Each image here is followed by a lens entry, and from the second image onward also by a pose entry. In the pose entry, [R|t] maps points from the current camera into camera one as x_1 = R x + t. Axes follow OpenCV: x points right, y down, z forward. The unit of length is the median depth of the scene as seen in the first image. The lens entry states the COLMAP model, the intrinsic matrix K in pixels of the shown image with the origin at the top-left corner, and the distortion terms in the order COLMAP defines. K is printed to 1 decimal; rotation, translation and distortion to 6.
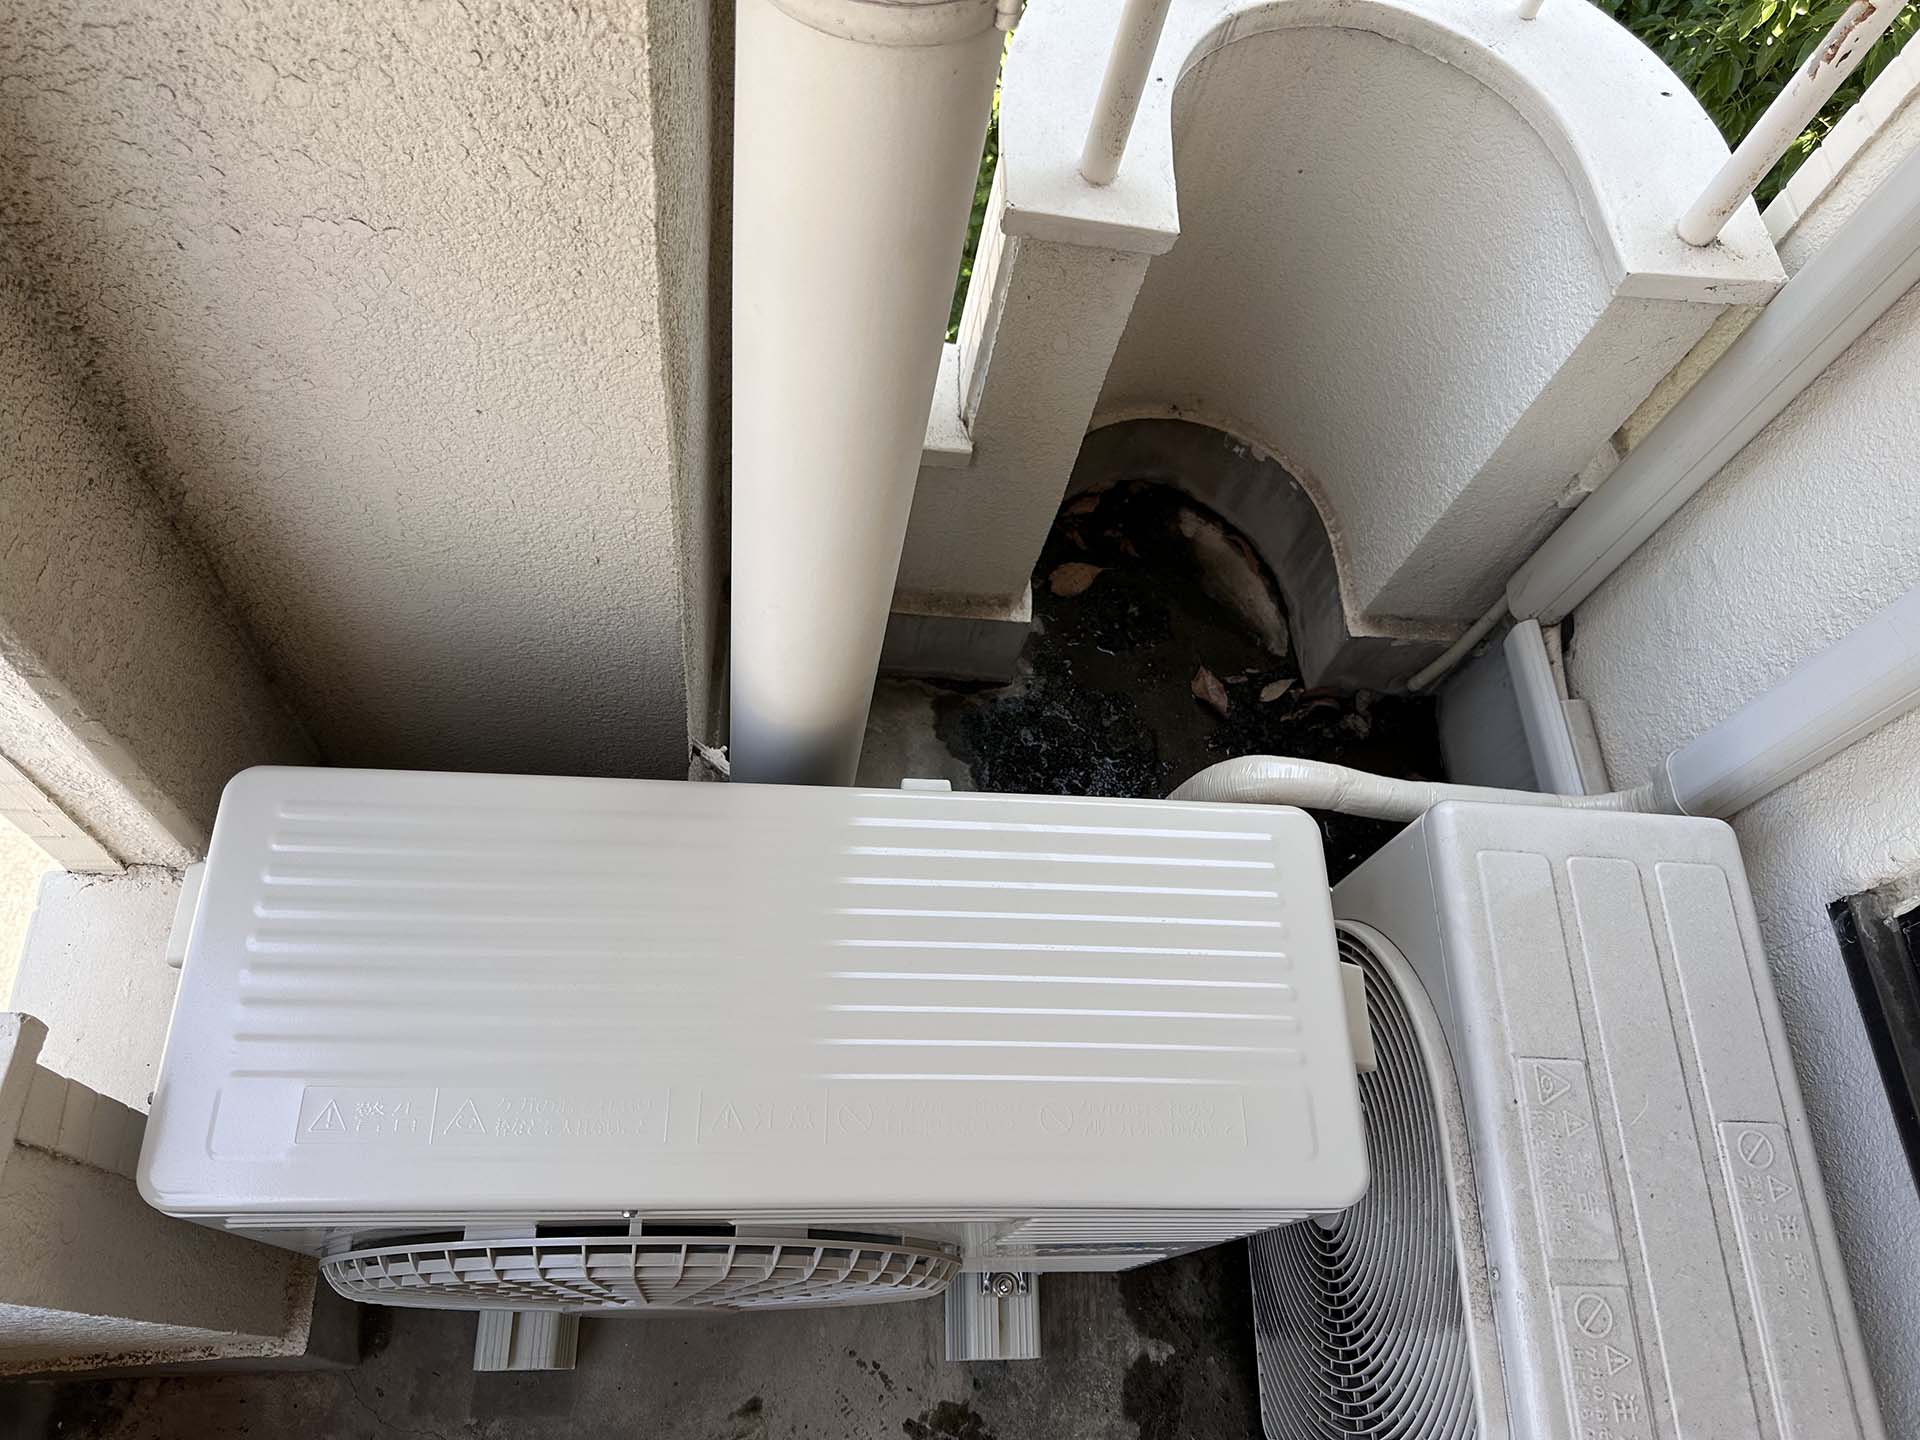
lens RADIAL K [[1359.6, 0, 962.7], [0, 1359.6, 732.6], [0, 0, 1]] dist [0.021935, -0.035211]
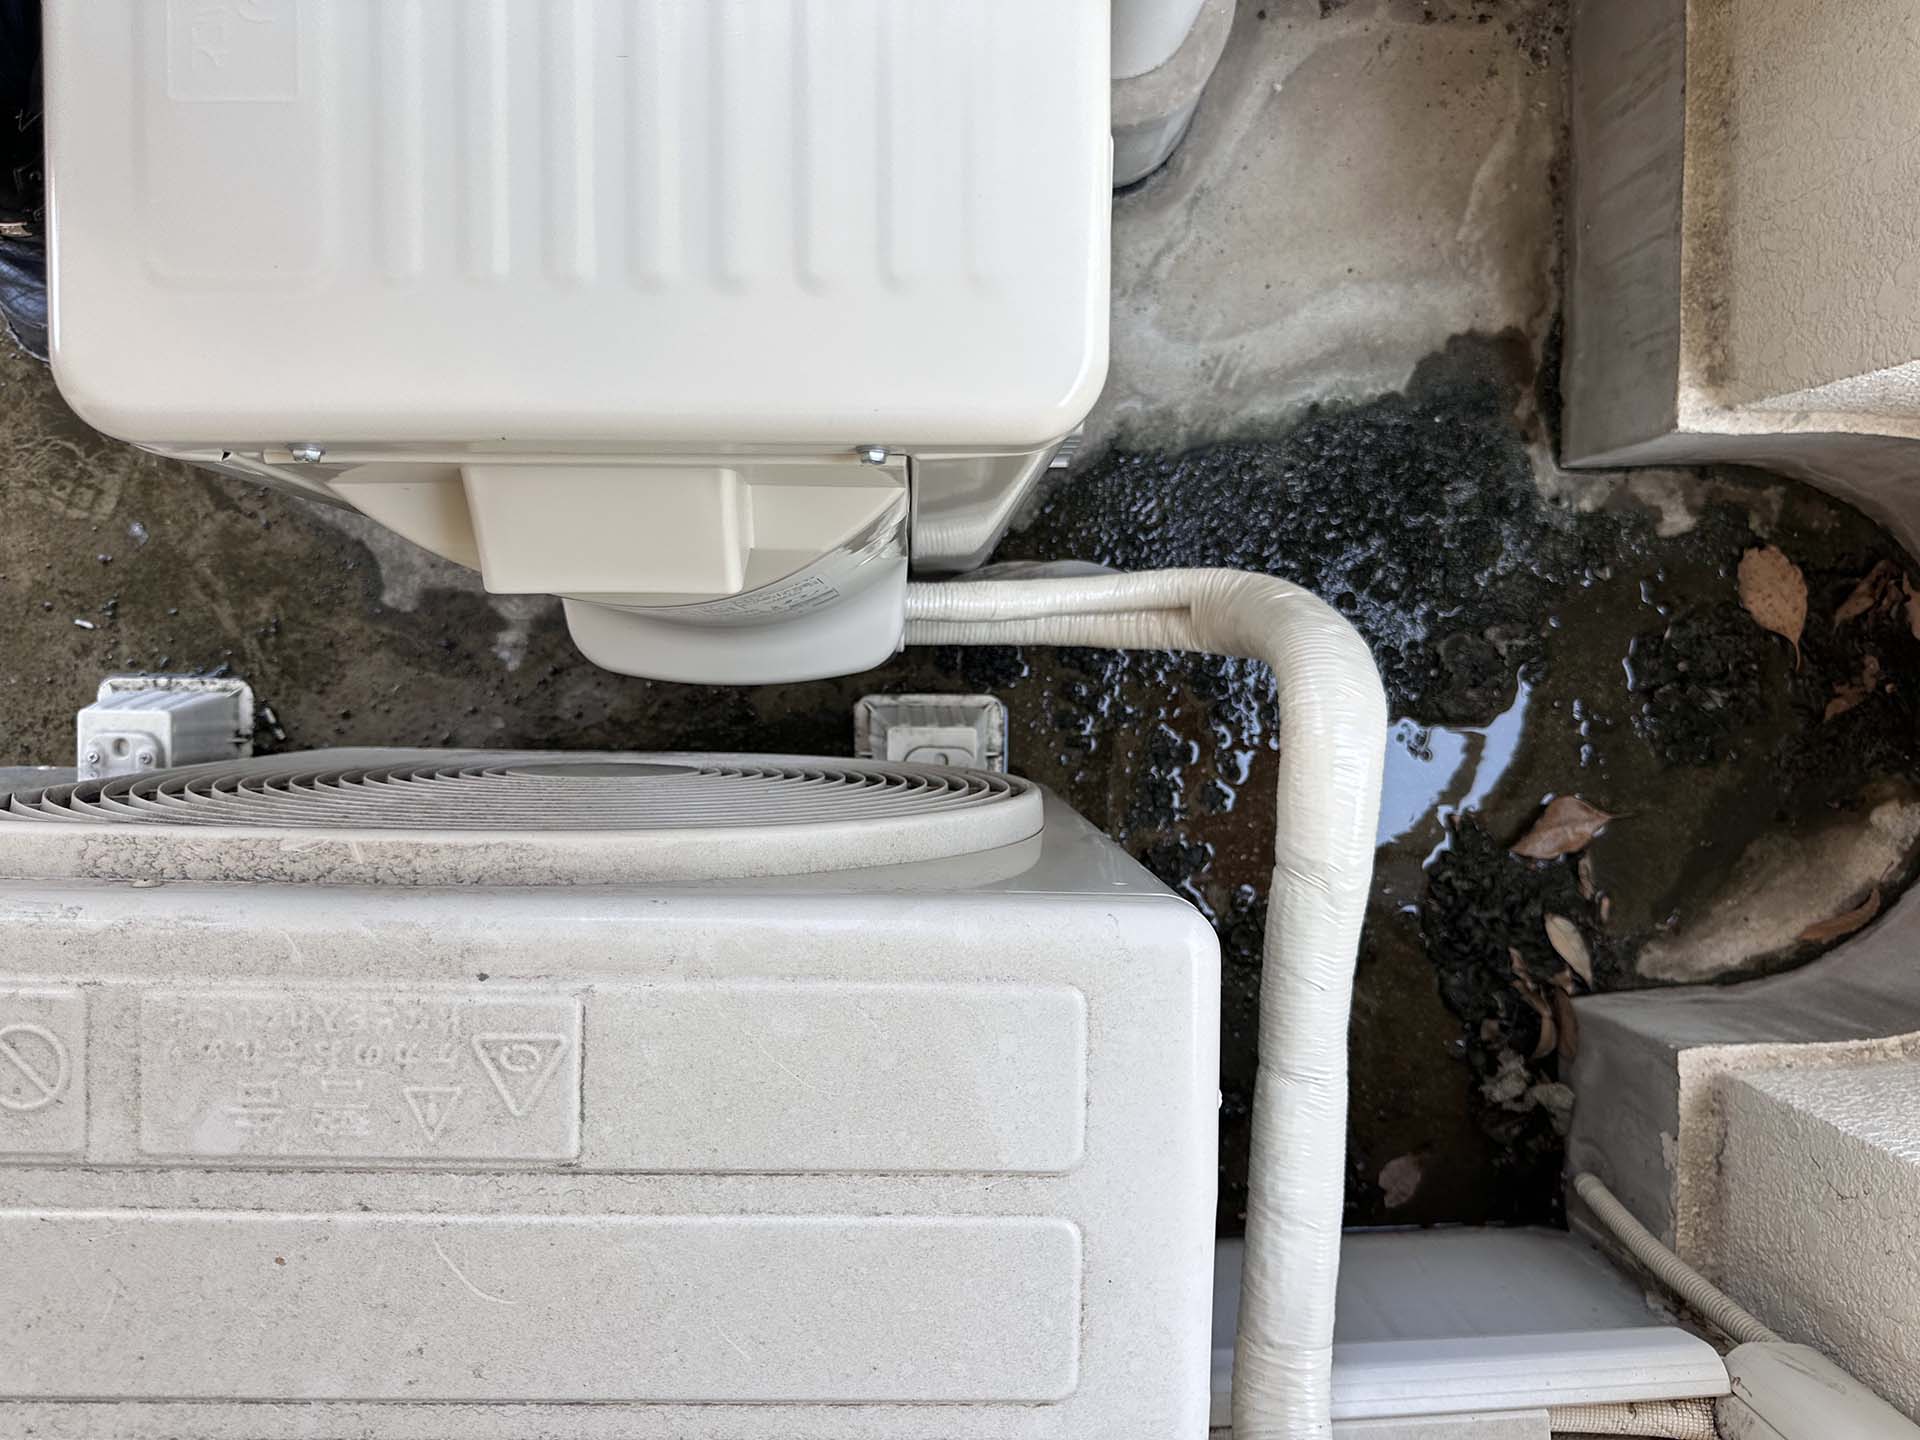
lens RADIAL K [[1359.6, 0, 947.1], [0, 1359.6, 736.6], [0, 0, 1]] dist [0.021935, -0.035211]
pose [[-0.007831, 0.994139, -0.107827, 0.282195], [-0.914808, 0.036422, 0.402243, -0.035441], [0.403813, 0.101791, 0.909161, 0.491960]]
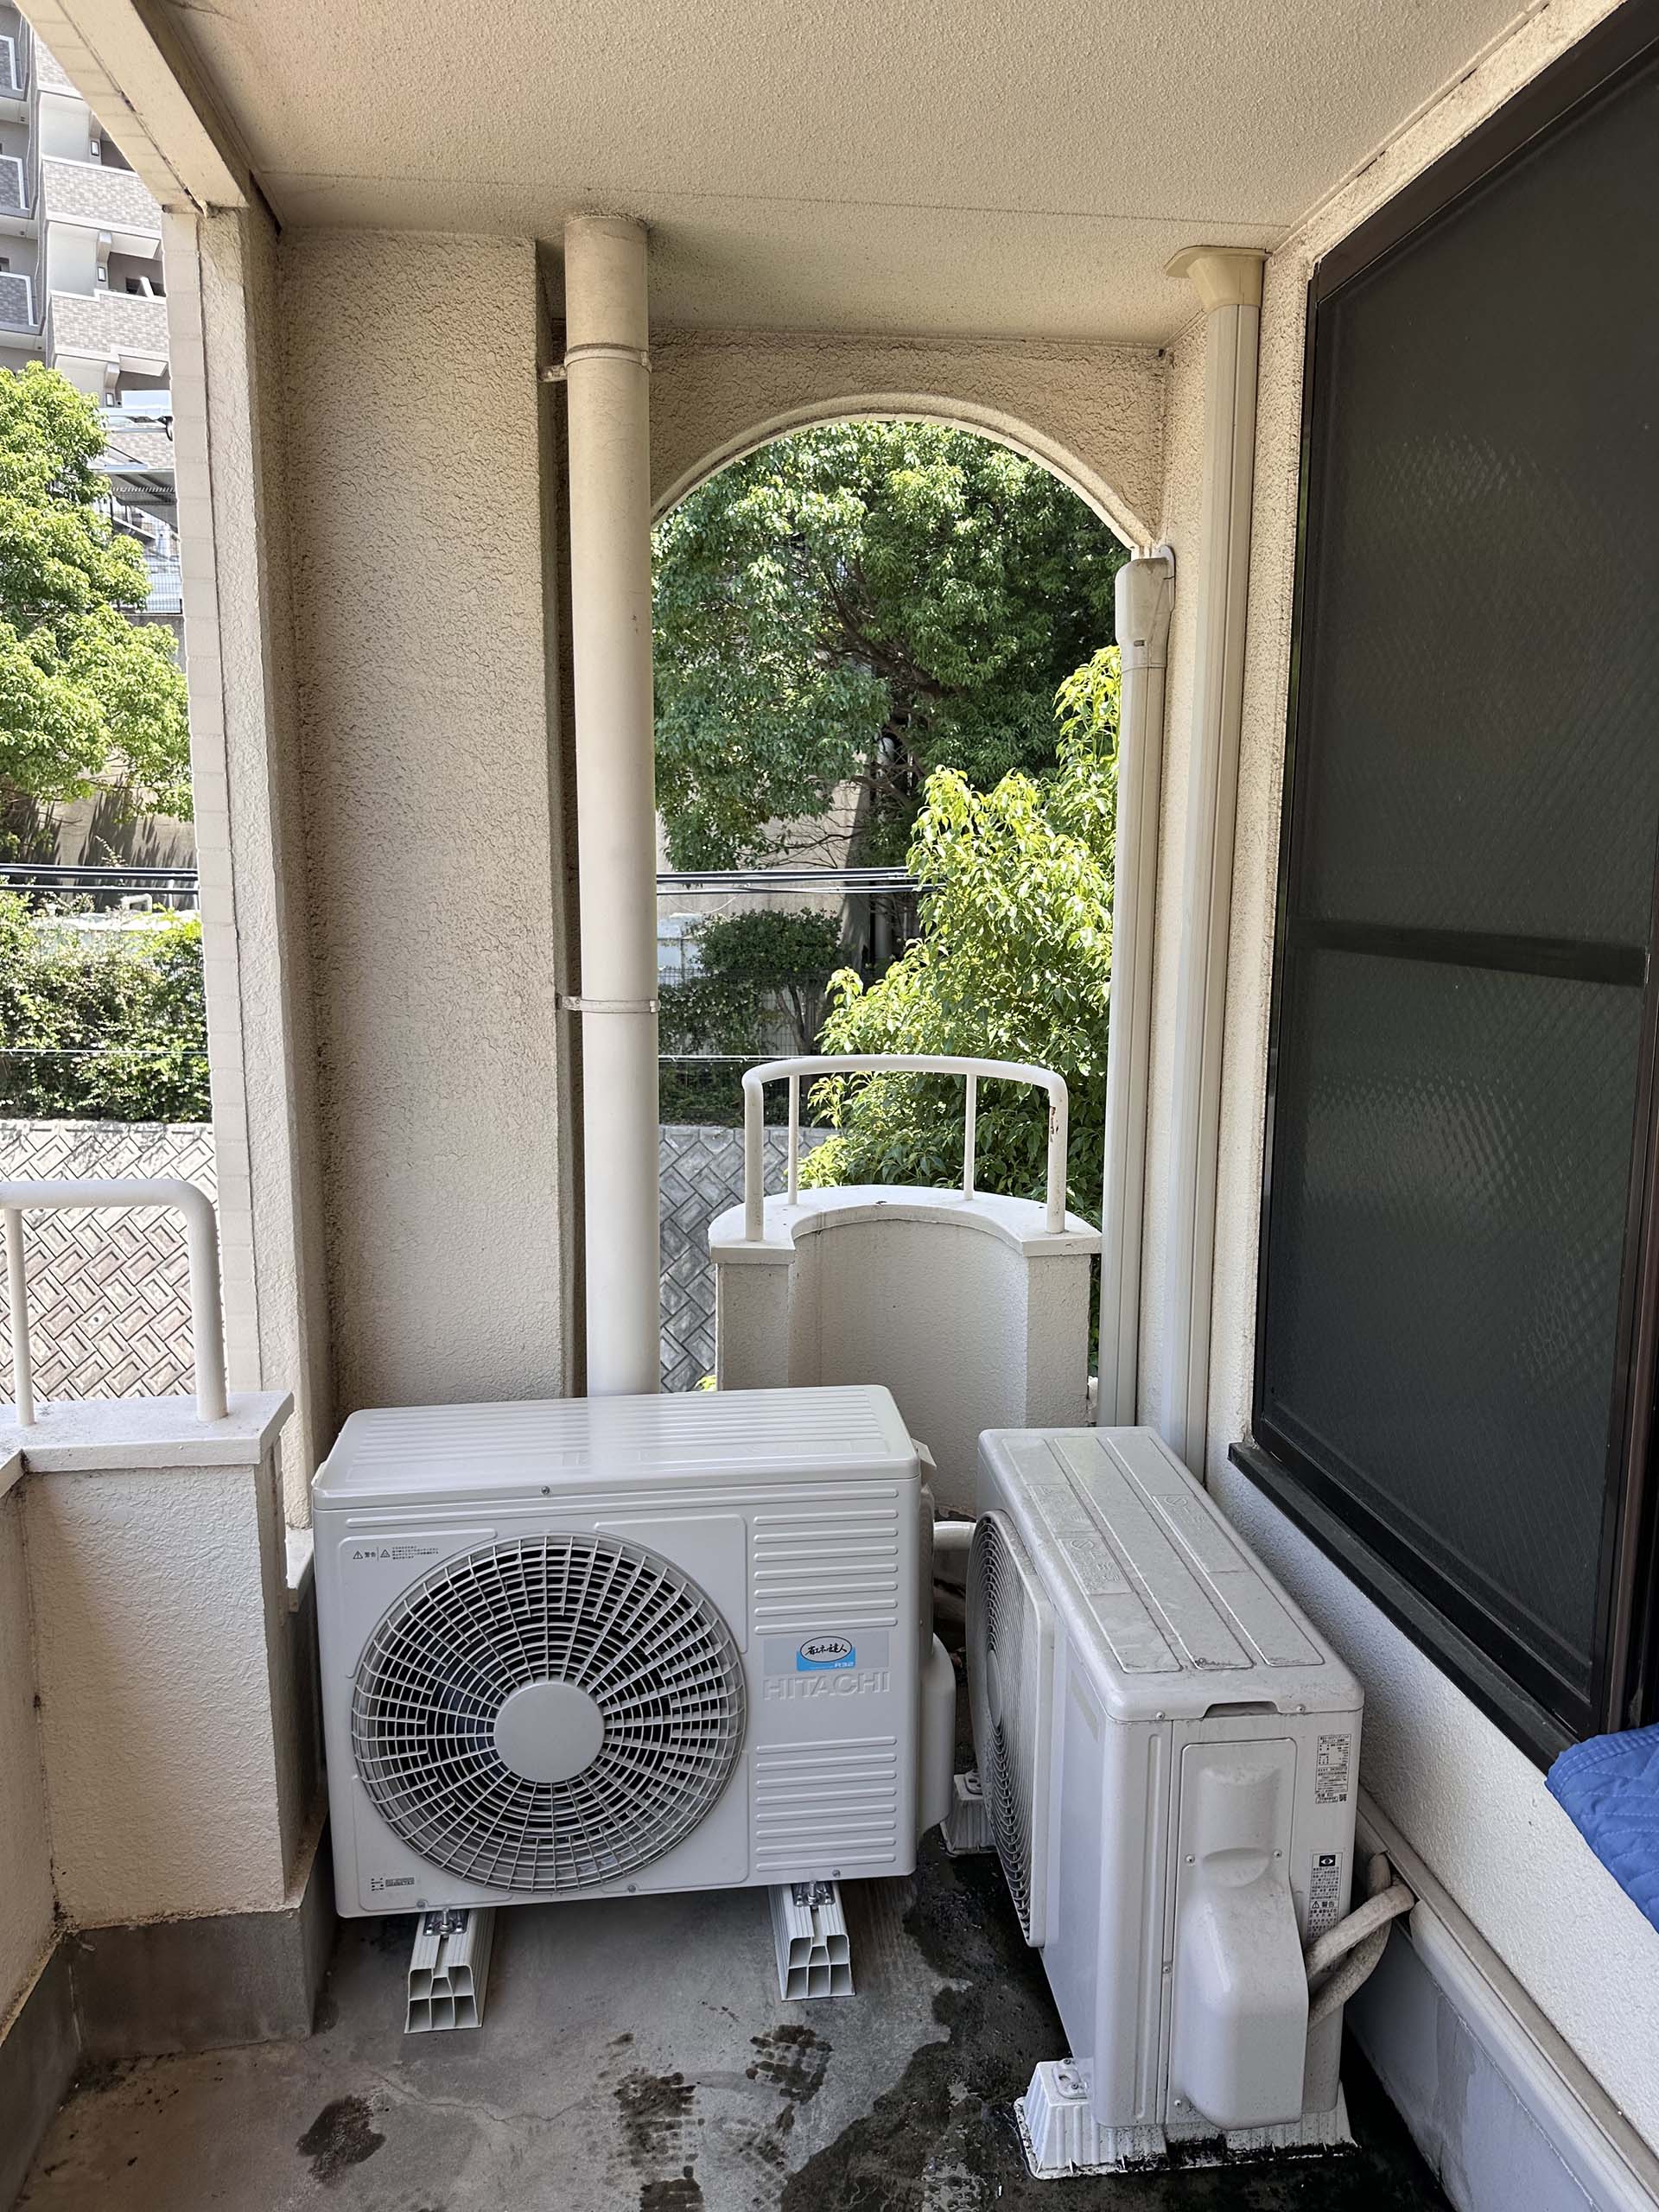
lens RADIAL K [[1566.4, 0, 817.2], [0, 1566.4, 1075.7], [0, 0, 1]] dist [0.021935, -0.035211]
pose [[0.984319, -0.163816, 0.065417, 0.065087], [0.147936, 0.564662, -0.811956, 1.187872], [0.096073, 0.808901, 0.580042, -0.501656]]
